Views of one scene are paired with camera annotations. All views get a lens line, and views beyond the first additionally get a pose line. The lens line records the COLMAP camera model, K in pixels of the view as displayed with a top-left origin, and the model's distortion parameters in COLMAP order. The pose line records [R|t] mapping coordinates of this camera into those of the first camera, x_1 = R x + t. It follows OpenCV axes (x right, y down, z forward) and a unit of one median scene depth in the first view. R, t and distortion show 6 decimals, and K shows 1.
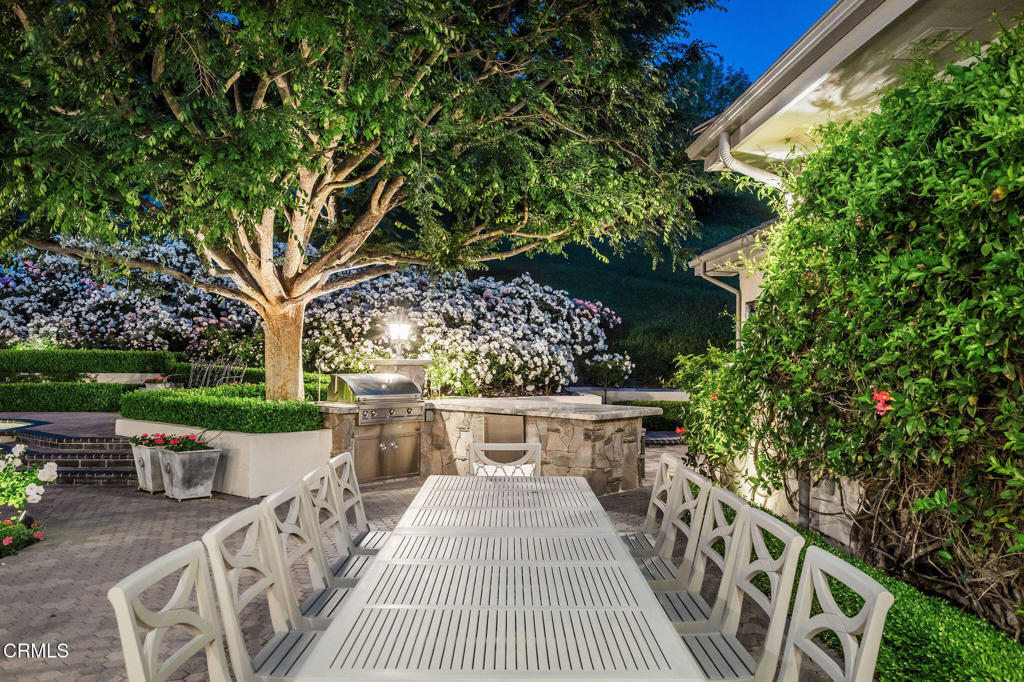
lens RADIAL K [[843.9, 0, 512.0], [0, 843.9, 341.0], [0, 0, 1]] dist [-0.004044, -0.002173]
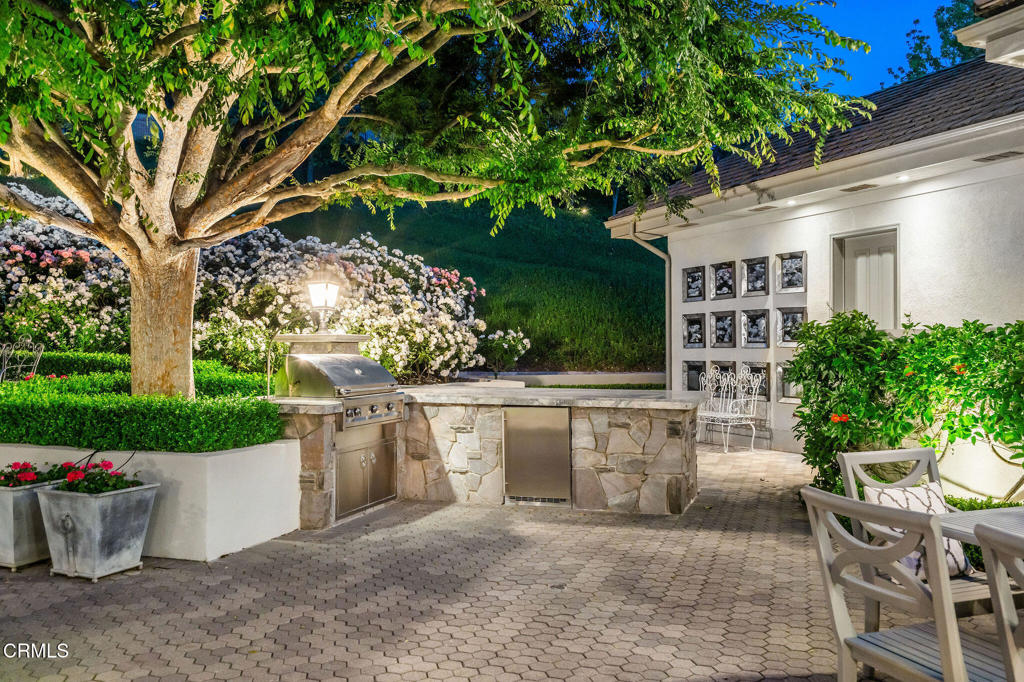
lens RADIAL K [[873.7, 0, 512.0], [0, 873.7, 341.0], [0, 0, 1]] dist [-0.001871, 0.001122]
pose [[0.931972, -0.009199, 0.362414, -0.279334], [0.003615, 0.999864, 0.016083, 0.017454], [-0.362513, -0.013679, 0.931878, 0.291308]]
